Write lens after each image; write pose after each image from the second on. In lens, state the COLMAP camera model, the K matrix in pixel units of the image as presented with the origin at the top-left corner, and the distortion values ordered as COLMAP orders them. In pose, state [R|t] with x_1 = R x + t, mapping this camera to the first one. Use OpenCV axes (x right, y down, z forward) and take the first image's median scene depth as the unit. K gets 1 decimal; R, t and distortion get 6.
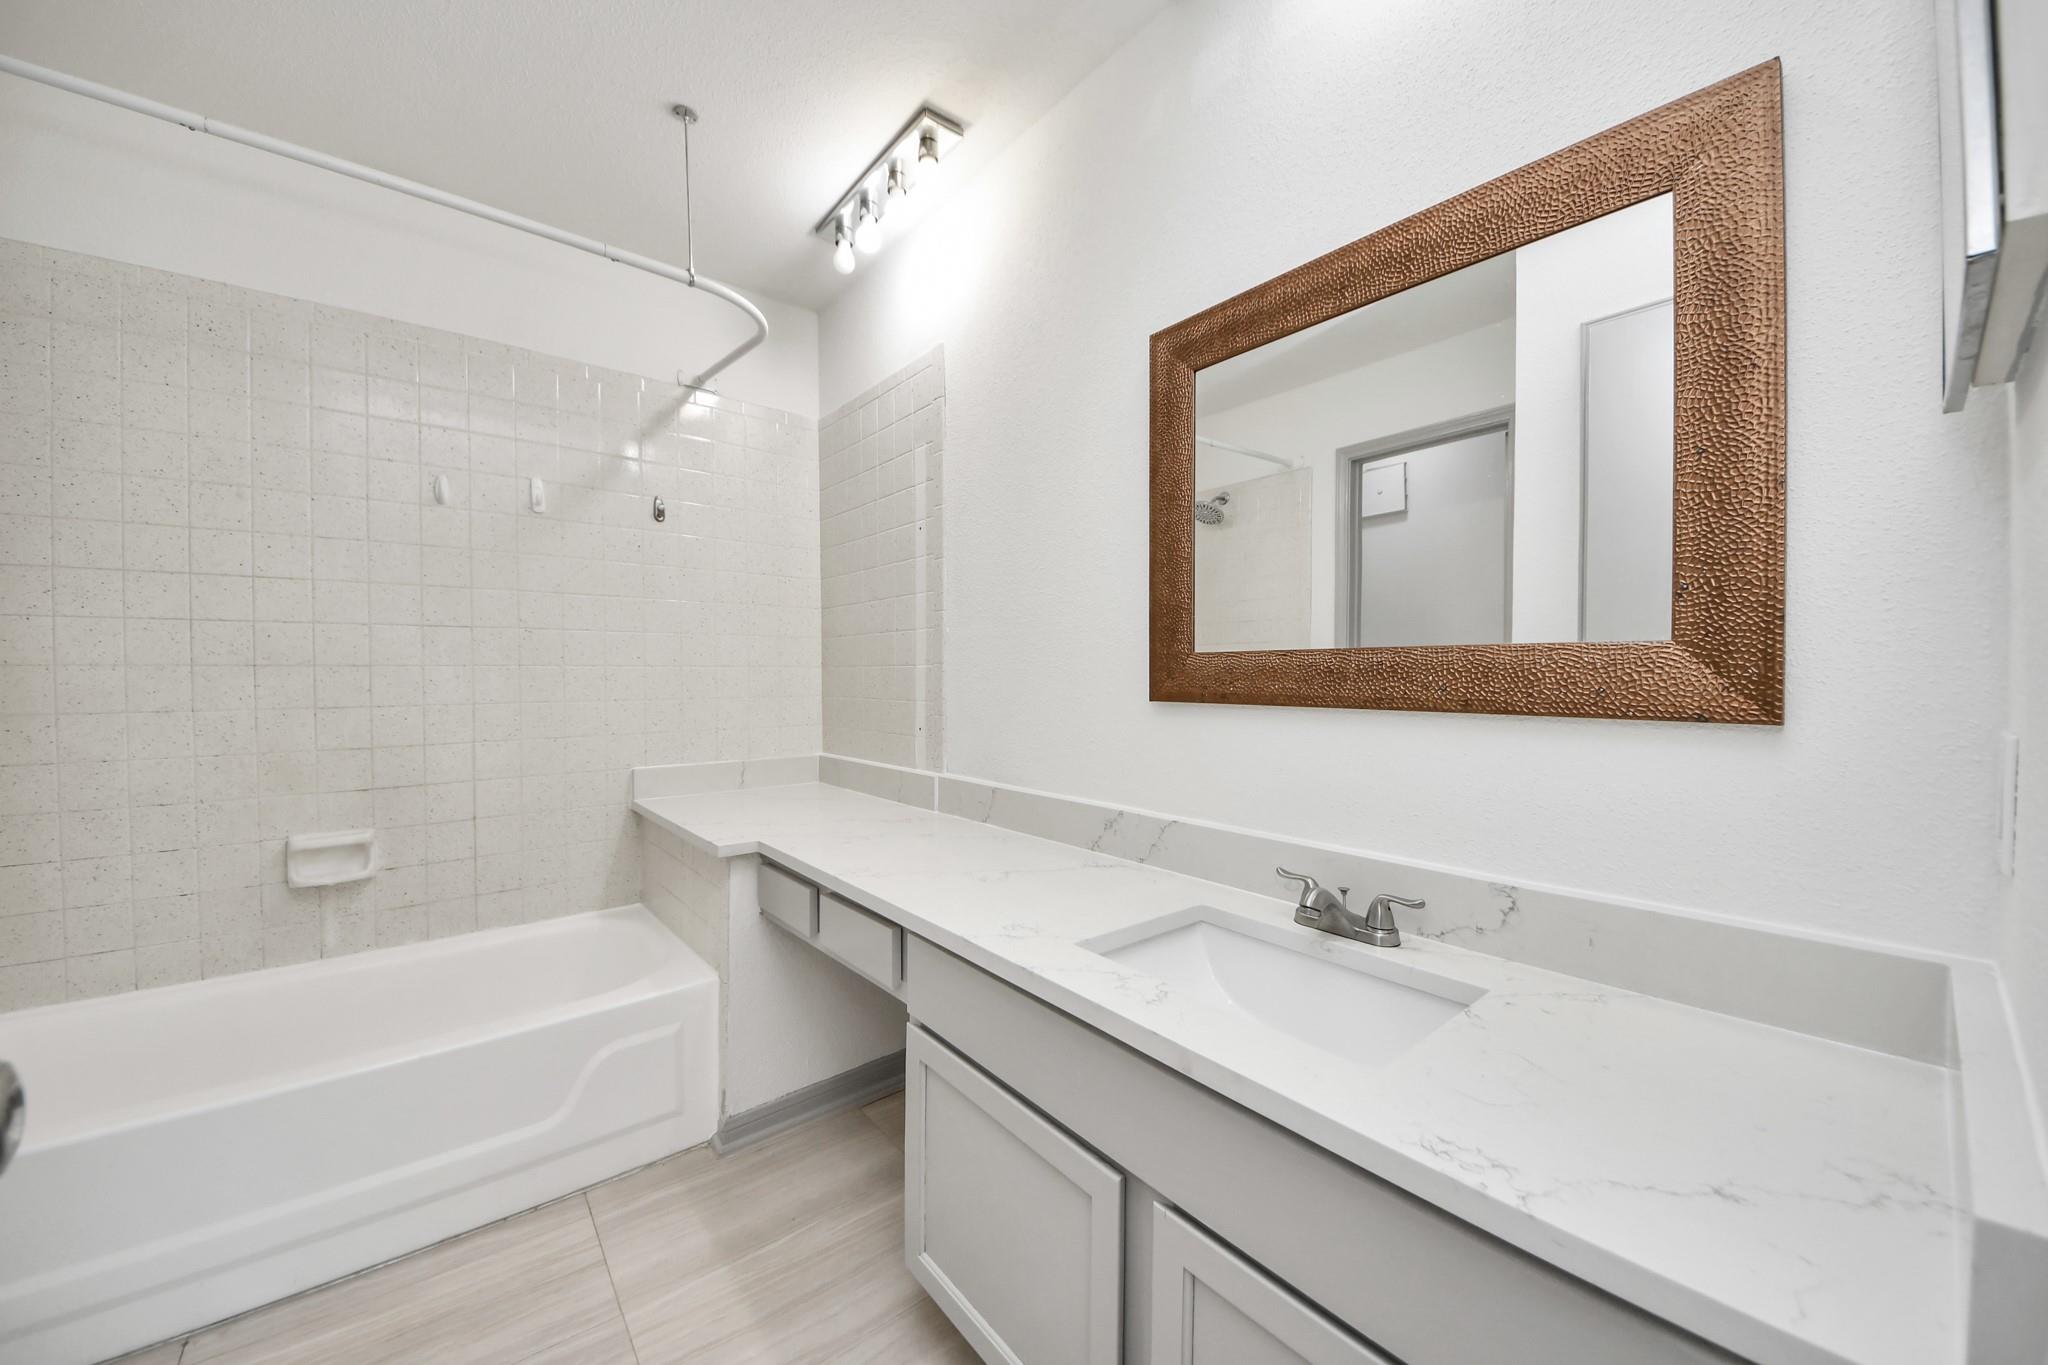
lens RADIAL K [[721.2, 0, 1024.0], [0, 721.2, 682.5], [0, 0, 1]] dist [0.015965, -0.012171]
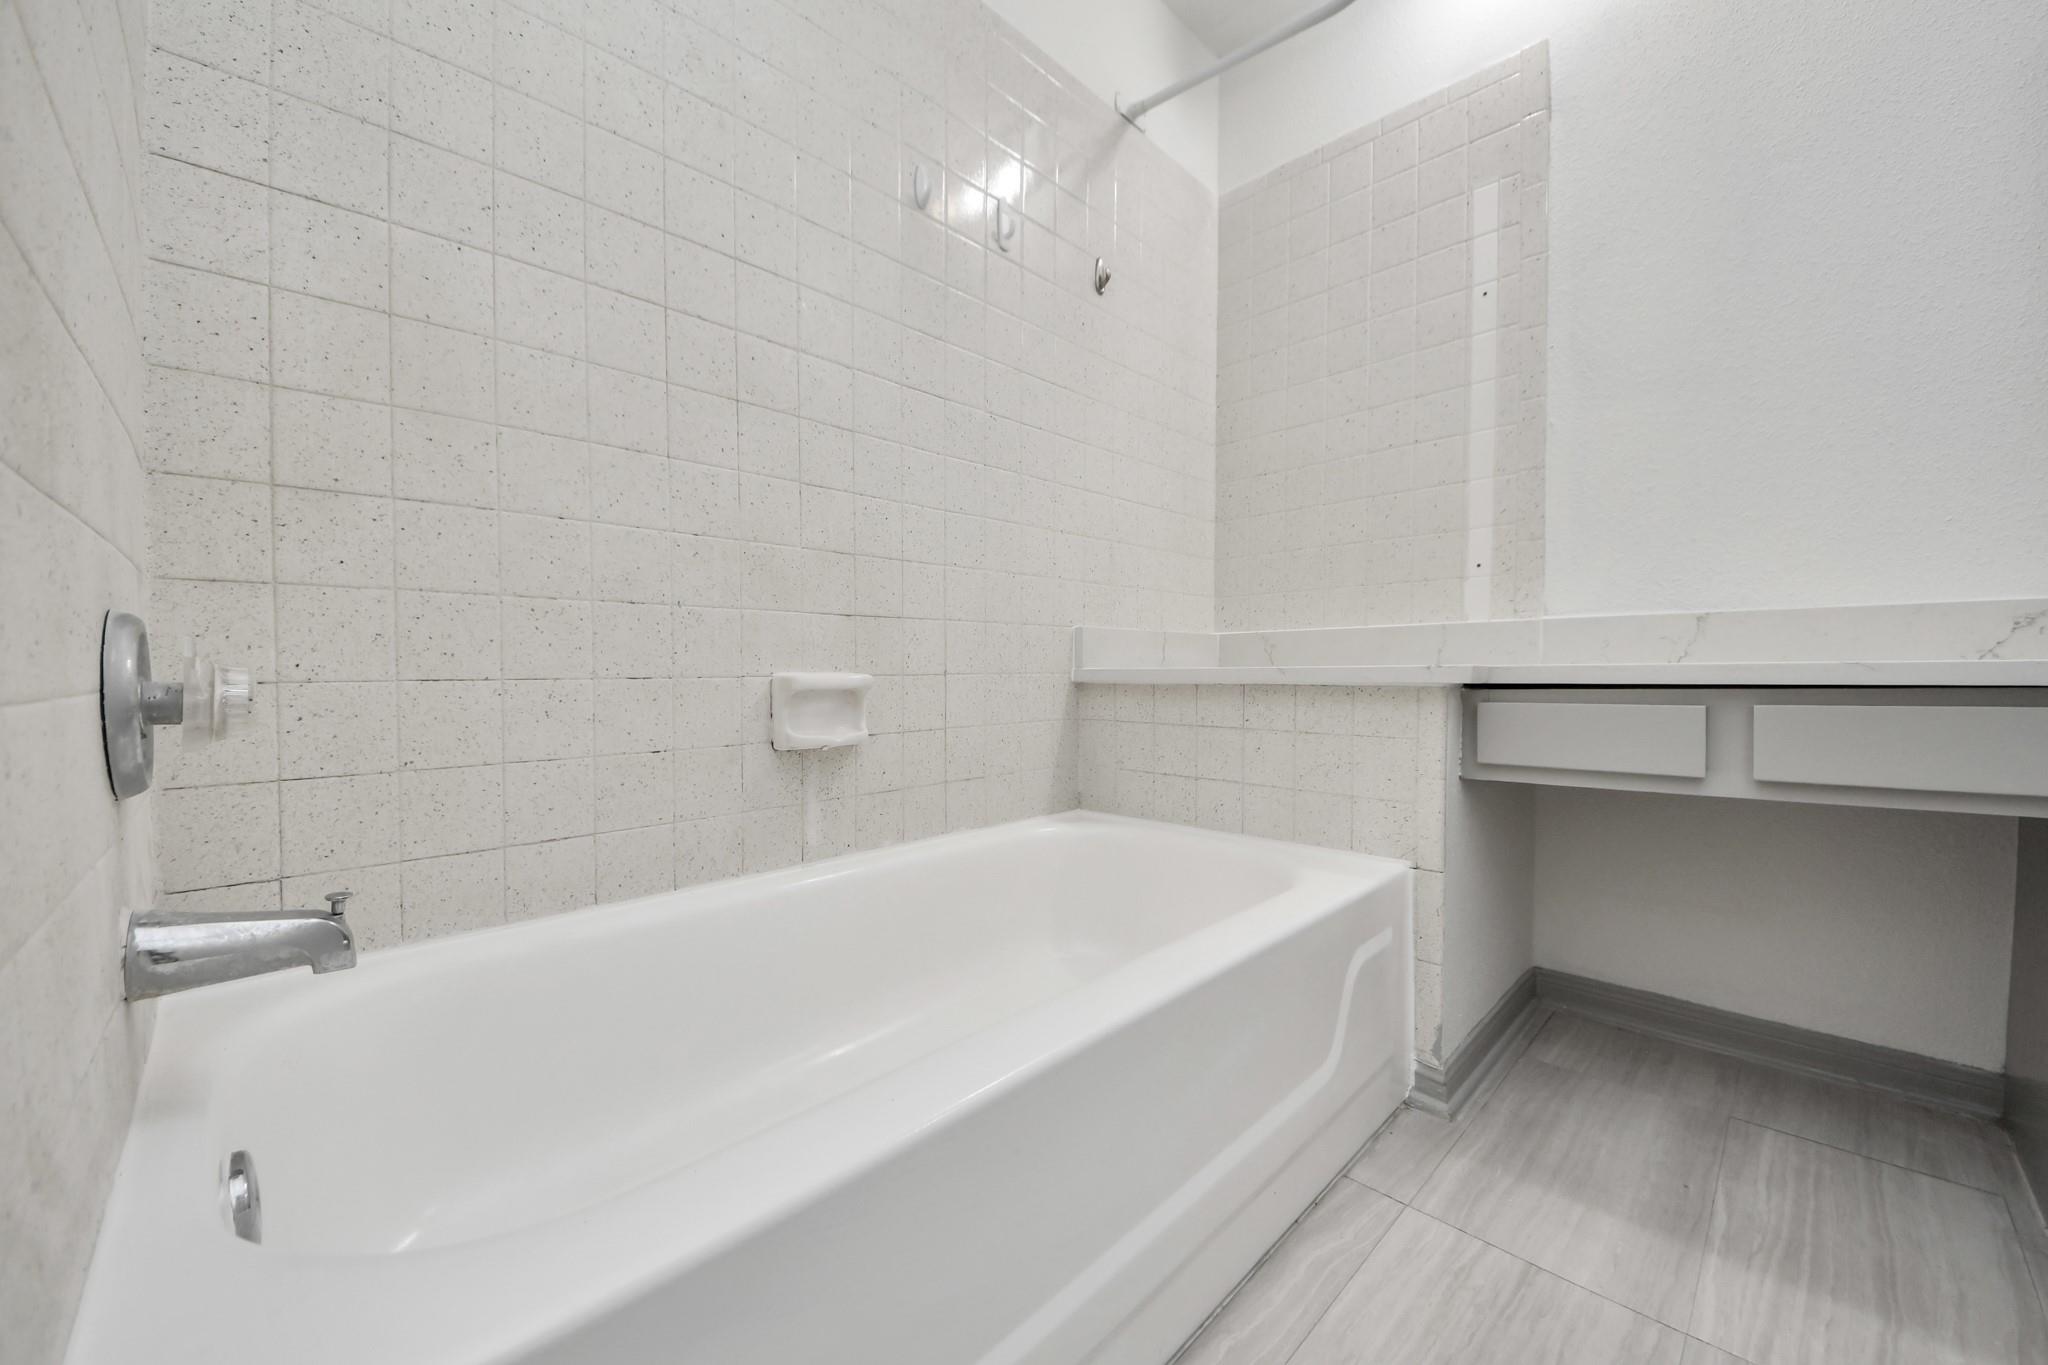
lens RADIAL K [[774.2, 0, 1035.7], [0, 774.2, 676.6], [0, 0, 1]] dist [0.045253, -0.024951]
pose [[0.995400, -0.010537, 0.095222, -0.831459], [0.010728, 0.999941, -0.001495, 0.215926], [-0.095201, 0.002510, 0.995455, 0.270822]]
